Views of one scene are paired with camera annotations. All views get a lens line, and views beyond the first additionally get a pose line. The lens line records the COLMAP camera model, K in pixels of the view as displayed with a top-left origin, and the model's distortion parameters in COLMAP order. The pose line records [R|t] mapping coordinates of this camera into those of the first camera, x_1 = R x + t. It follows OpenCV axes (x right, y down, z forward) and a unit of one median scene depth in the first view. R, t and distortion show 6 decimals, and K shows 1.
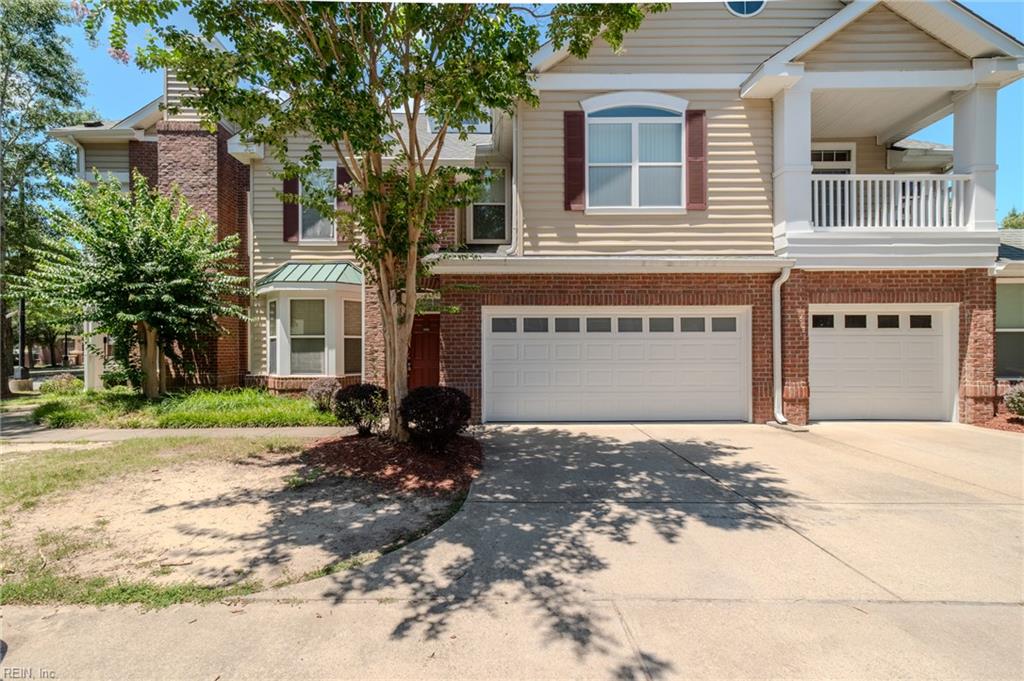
lens RADIAL K [[405.7, 0, 509.8], [0, 405.7, 351.6], [0, 0, 1]] dist [0.002634, 0.000348]
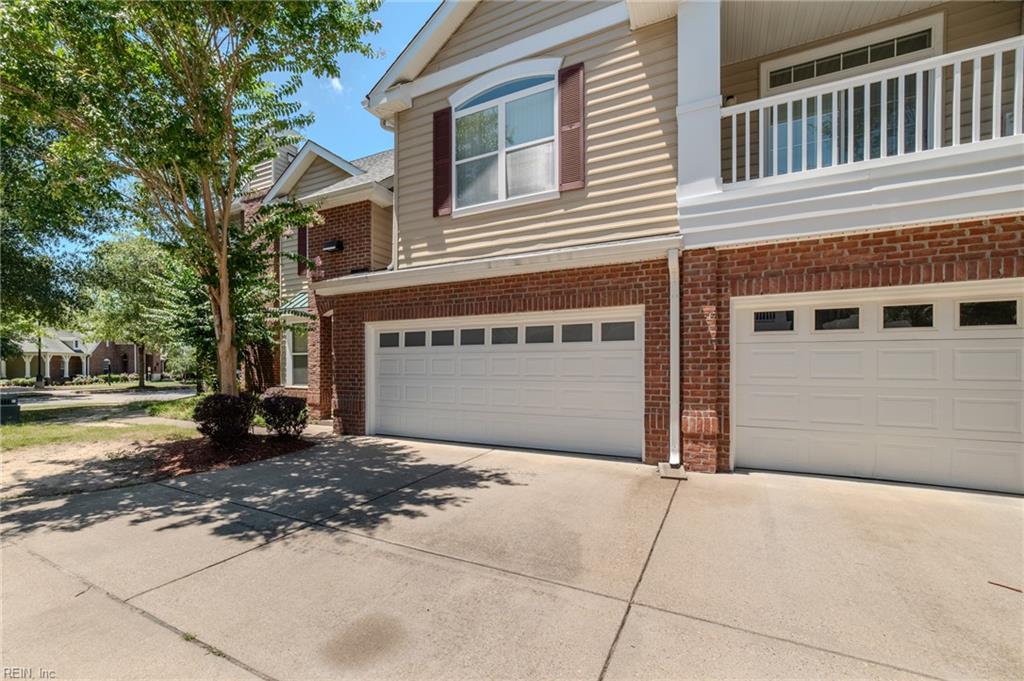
lens RADIAL K [[453.1, 0, 512.0], [0, 453.1, 371.9], [0, 0, 1]] dist [-0.008206, 0.000844]
pose [[0.874183, 0.007997, -0.485531, 0.806660], [-0.002745, 0.999930, 0.011528, 0.000557], [0.485589, -0.008745, 0.874143, 0.160649]]
